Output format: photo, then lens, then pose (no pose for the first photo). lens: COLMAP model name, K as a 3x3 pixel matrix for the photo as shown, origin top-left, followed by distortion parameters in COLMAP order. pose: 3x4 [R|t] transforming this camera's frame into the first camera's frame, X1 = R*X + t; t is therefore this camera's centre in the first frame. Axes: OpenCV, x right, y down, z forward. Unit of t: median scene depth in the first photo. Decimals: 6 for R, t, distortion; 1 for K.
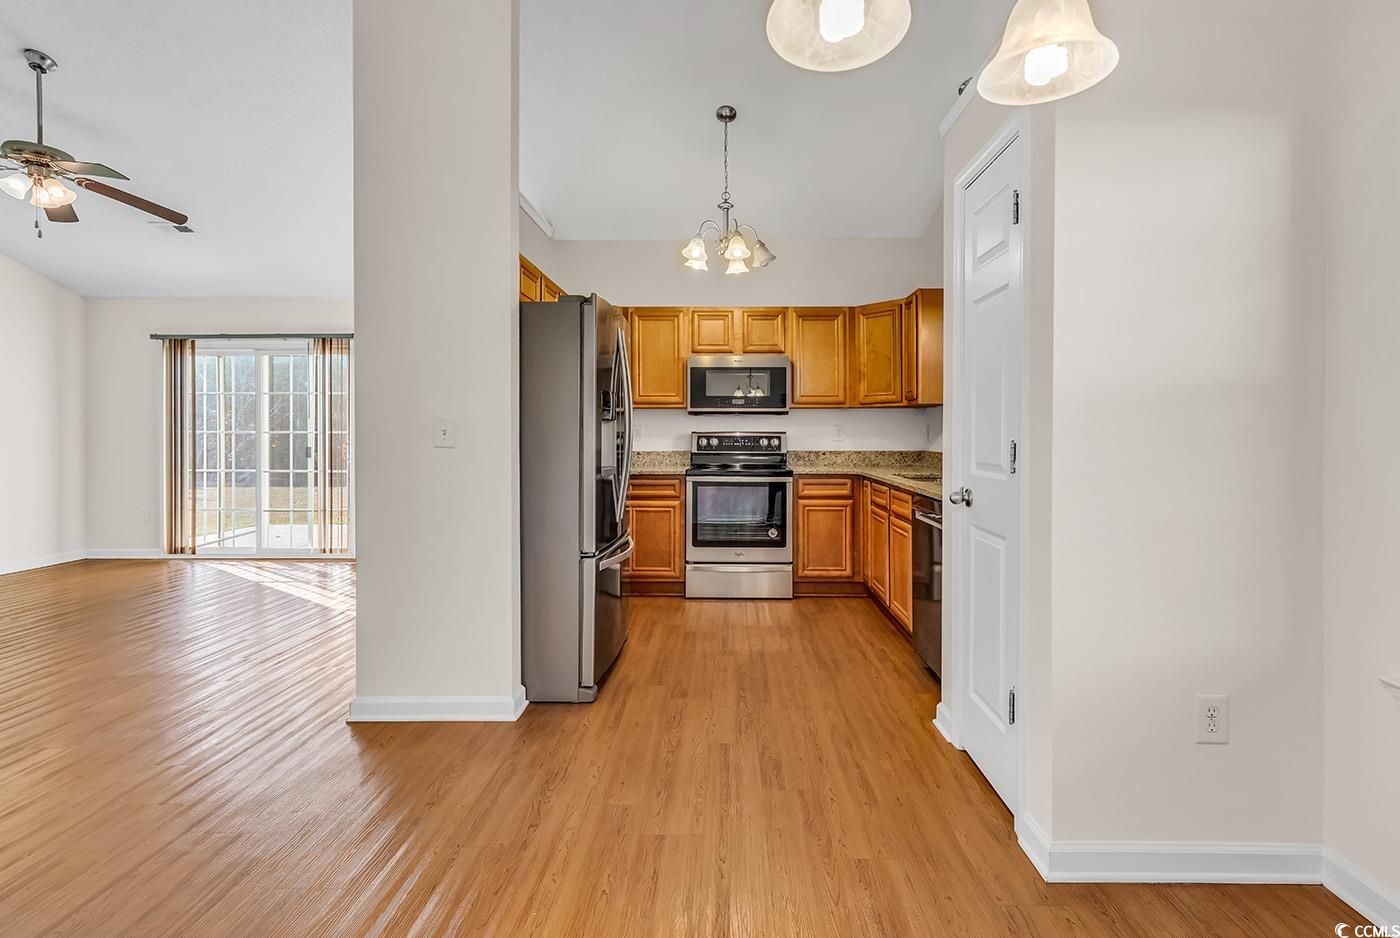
lens RADIAL K [[636.1, 0, 721.8], [0, 636.1, 433.4], [0, 0, 1]] dist [0.005295, -0.000034]
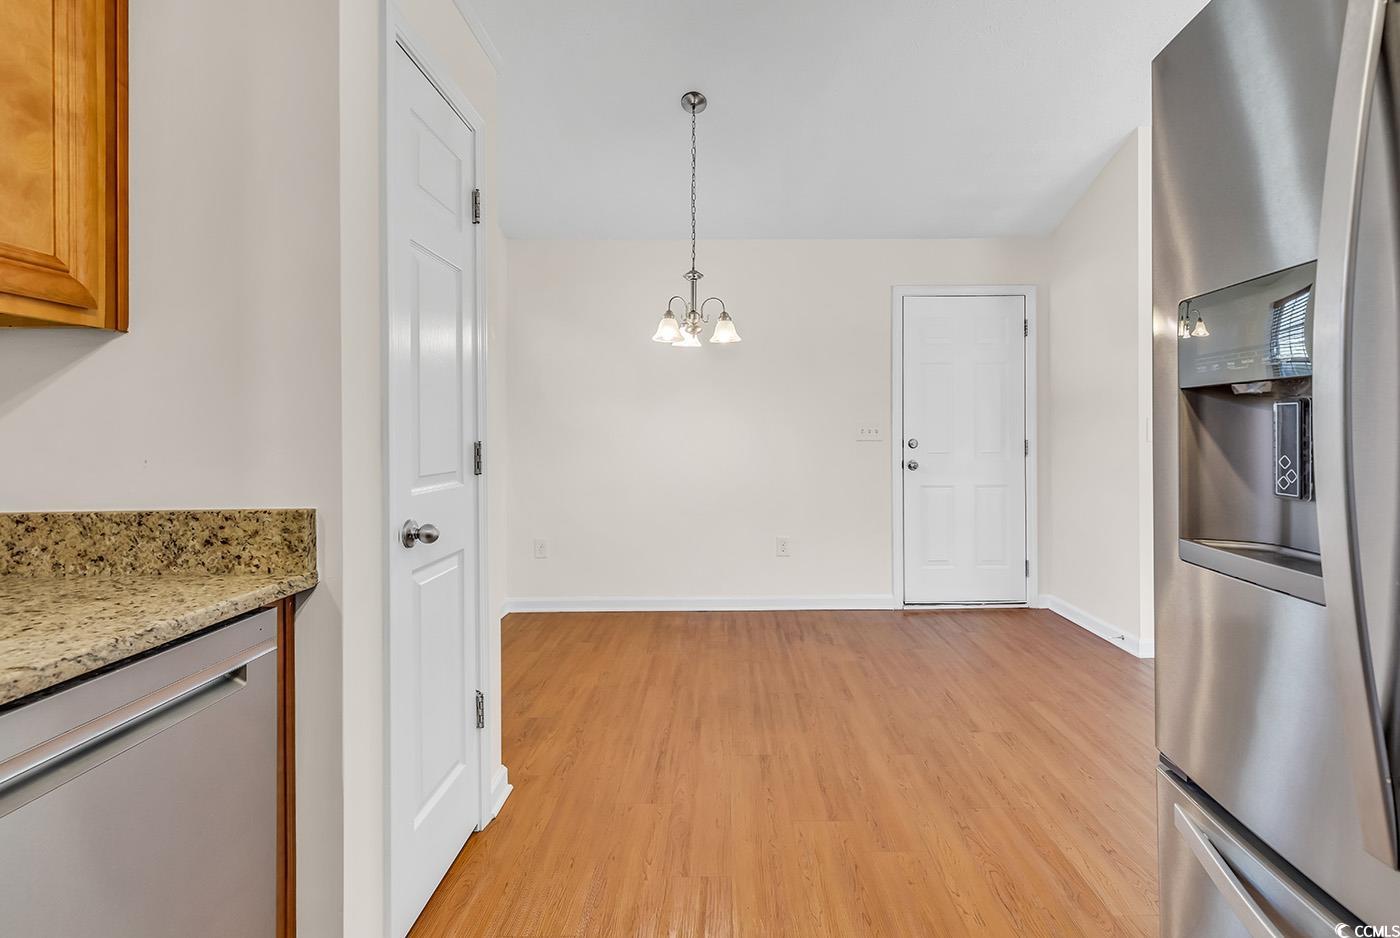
lens RADIAL K [[636.1, 0, 718.4], [0, 636.1, 426.6], [0, 0, 1]] dist [0.005295, -0.000034]
pose [[-0.999960, 0.005783, -0.006811, 0.035593], [0.005834, 0.999955, -0.007539, -0.000769], [0.006768, -0.007579, -0.999948, 0.780740]]
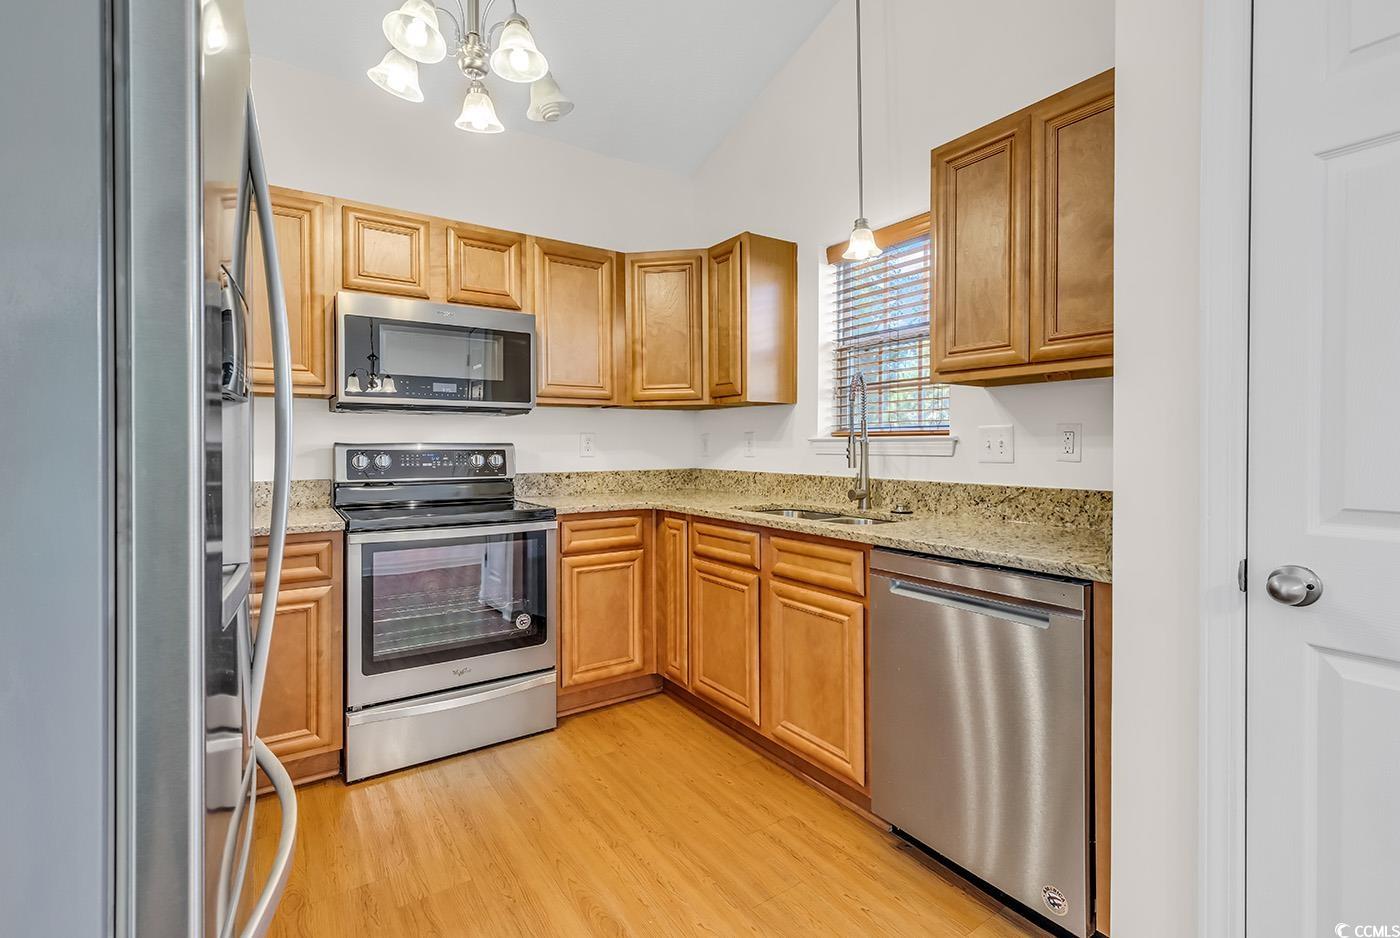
lens RADIAL K [[636.1, 0, 710.8], [0, 636.1, 449.7], [0, 0, 1]] dist [0.005295, -0.000034]
pose [[0.816505, -0.006180, 0.577306, -0.102035], [0.001679, 0.999964, 0.008330, -0.000811], [-0.577336, -0.005832, 0.816486, 0.408816]]
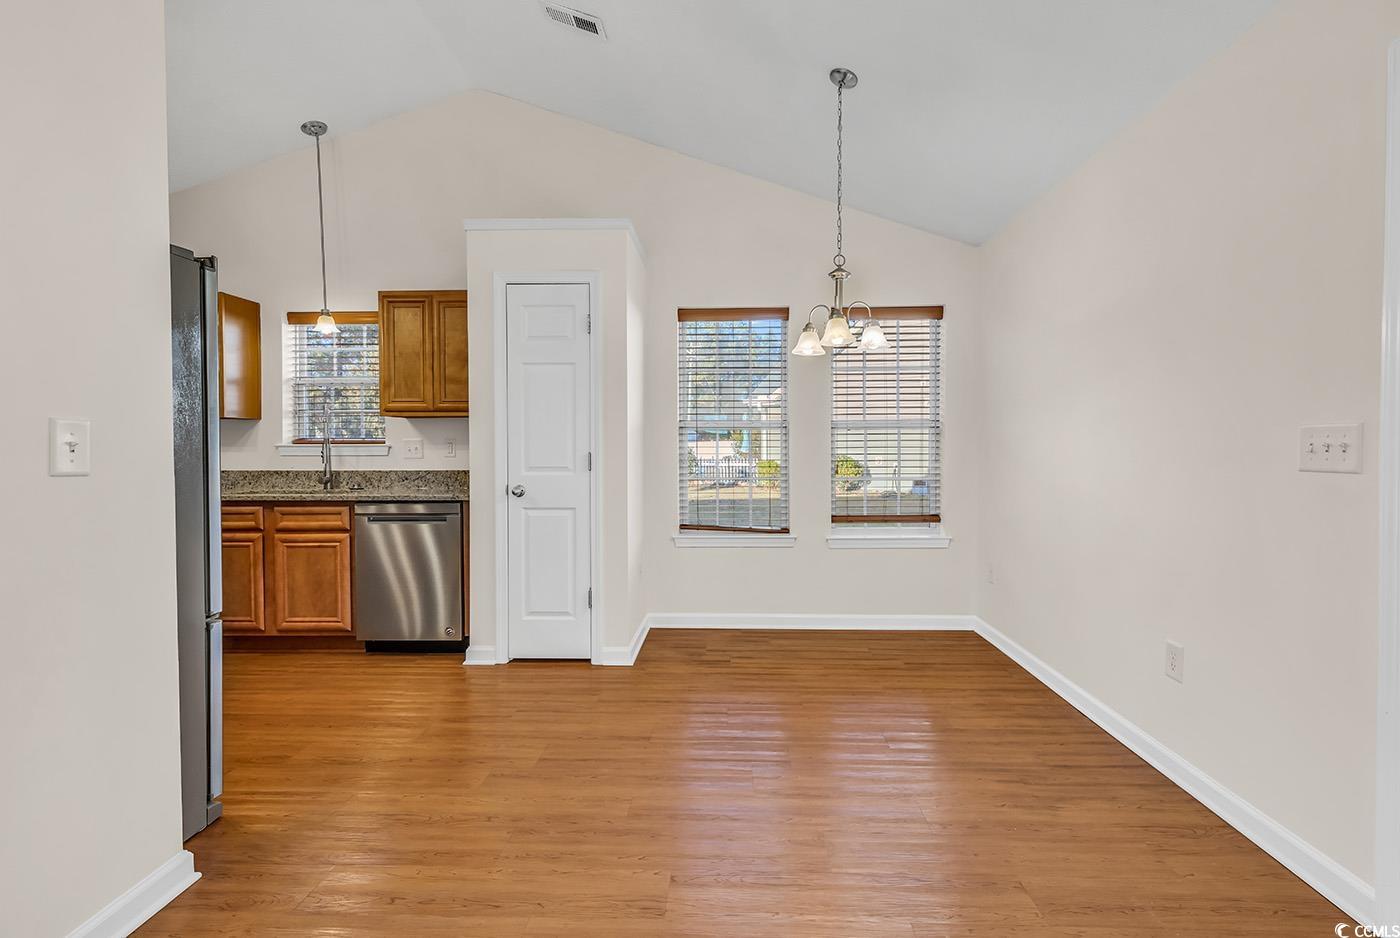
lens RADIAL K [[625.1, 0, 718.5], [0, 625.1, 458.7], [0, 0, 1]] dist [-0.002471, -0.000728]
pose [[0.013146, -0.016329, 0.999780, -0.518572], [0.001944, 0.999865, 0.016305, -0.000192], [-0.999912, 0.001729, 0.013176, 0.236255]]
